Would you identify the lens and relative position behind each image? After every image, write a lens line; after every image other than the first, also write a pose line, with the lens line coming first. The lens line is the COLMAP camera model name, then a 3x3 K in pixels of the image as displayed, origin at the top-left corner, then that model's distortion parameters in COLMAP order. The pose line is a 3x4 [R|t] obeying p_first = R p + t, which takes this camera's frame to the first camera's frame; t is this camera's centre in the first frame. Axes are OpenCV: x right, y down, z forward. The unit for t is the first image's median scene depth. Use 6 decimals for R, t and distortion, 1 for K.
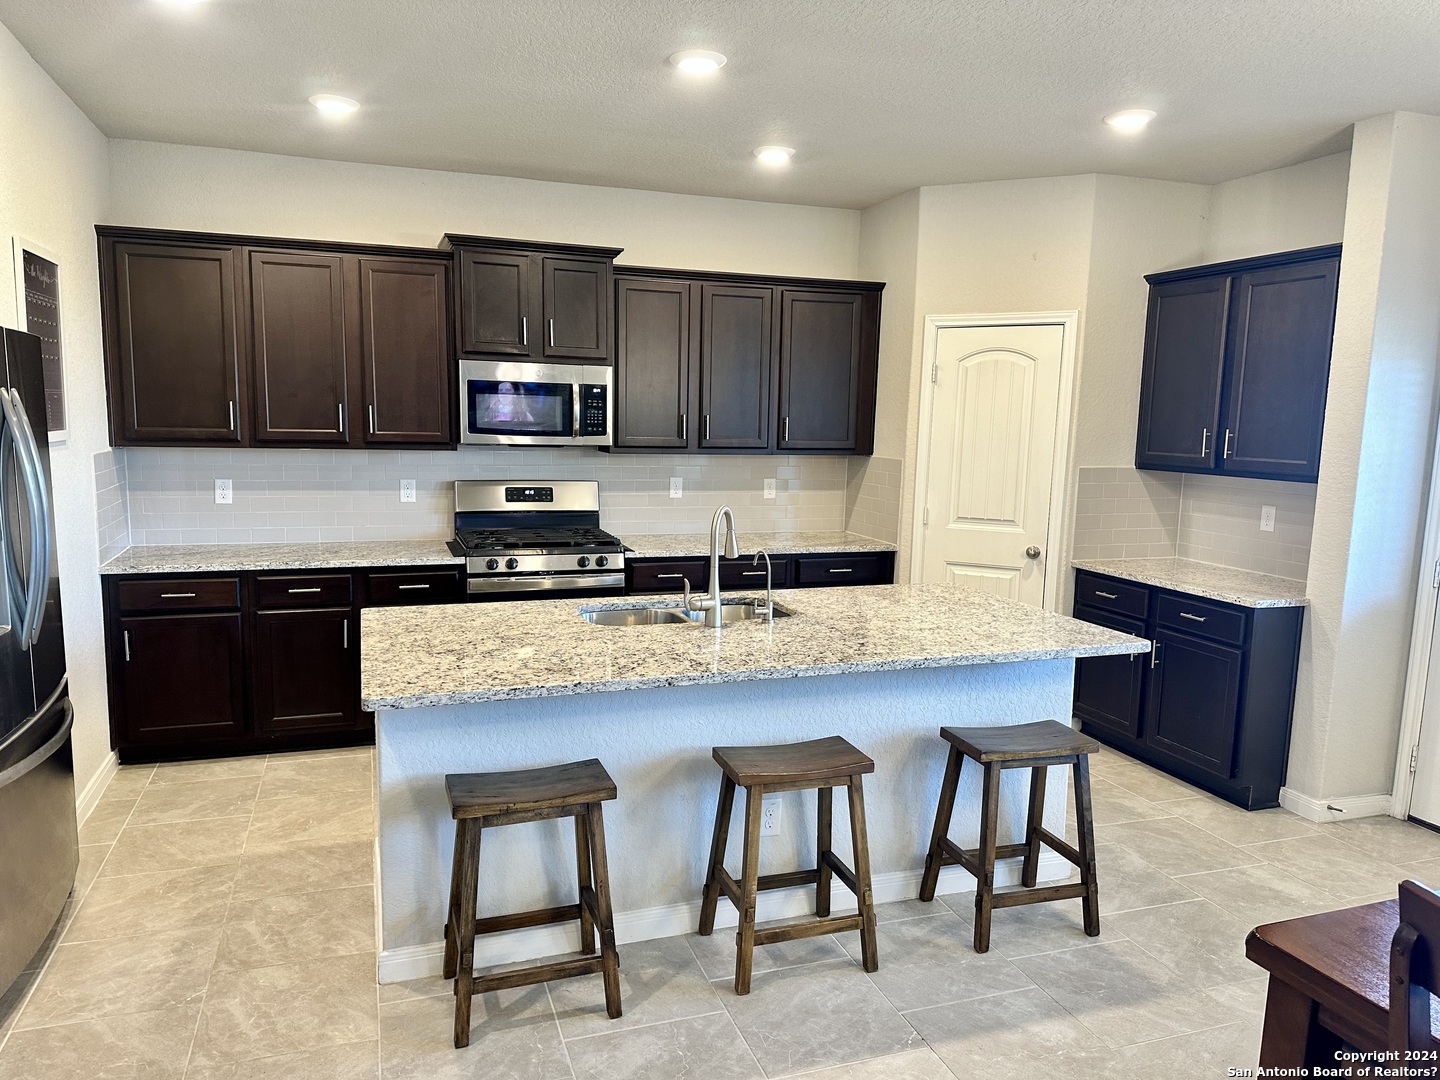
lens RADIAL K [[1014.9, 0, 721.7], [0, 1014.9, 540.8], [0, 0, 1]] dist [0.080967, -0.107562]
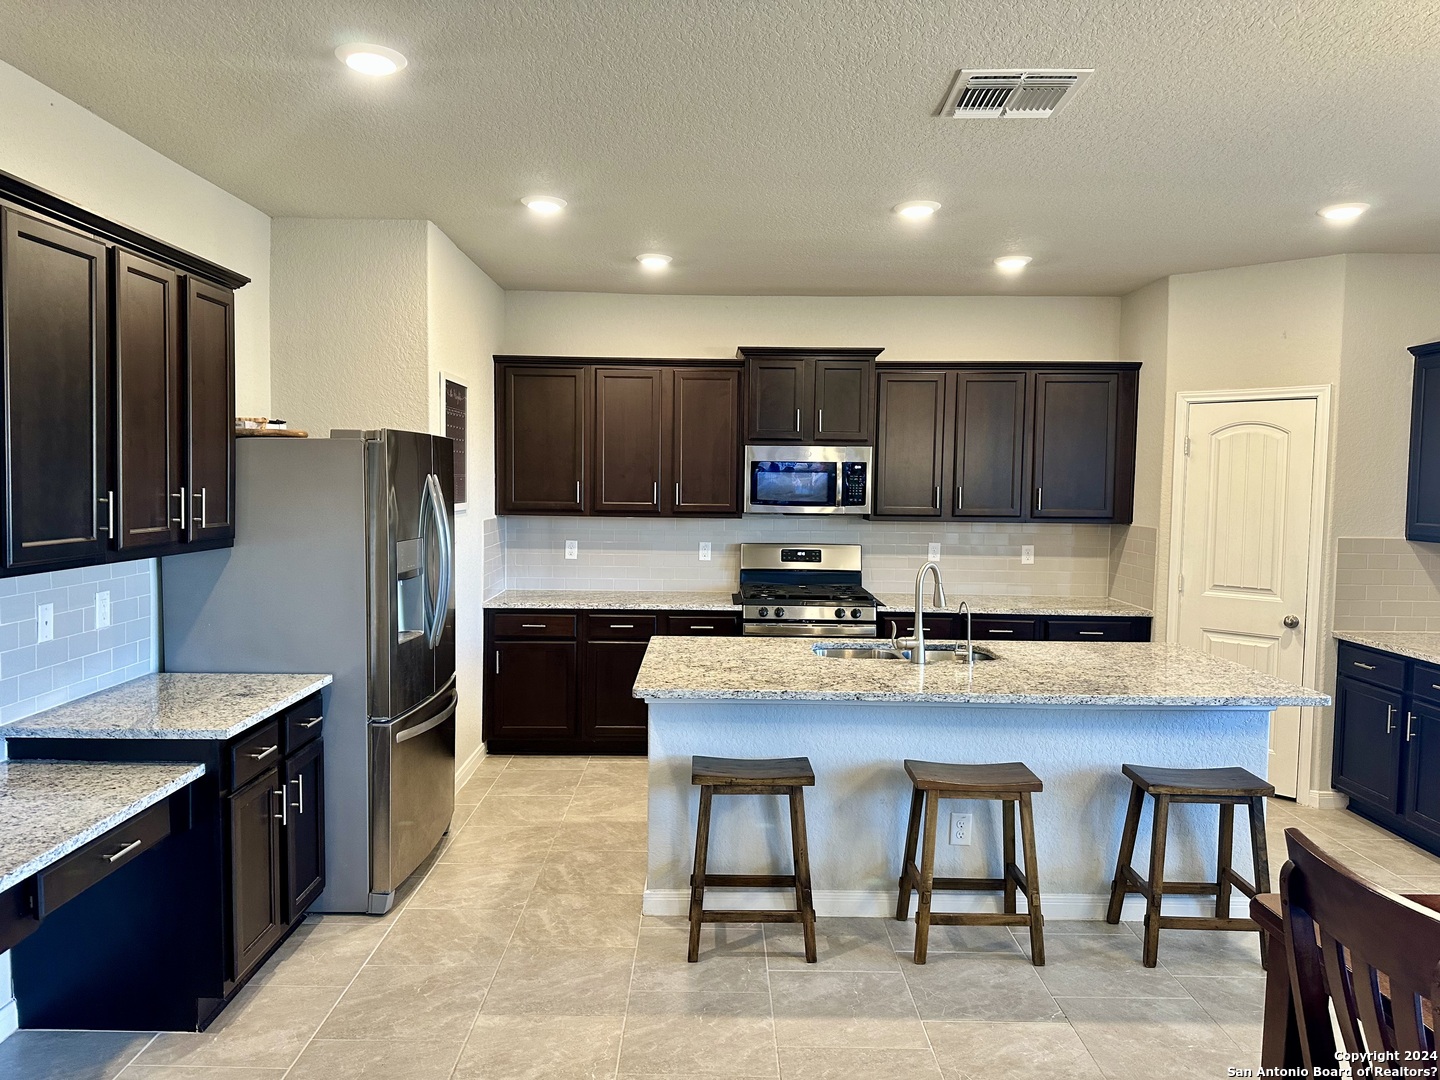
lens RADIAL K [[1014.9, 0, 726.7], [0, 1014.9, 509.5], [0, 0, 1]] dist [0.080967, -0.107562]
pose [[0.948990, 0.000246, -0.315306, 0.127995], [-0.032093, 0.994882, -0.095816, 0.021668], [0.313669, 0.101048, 0.944140, -0.184841]]
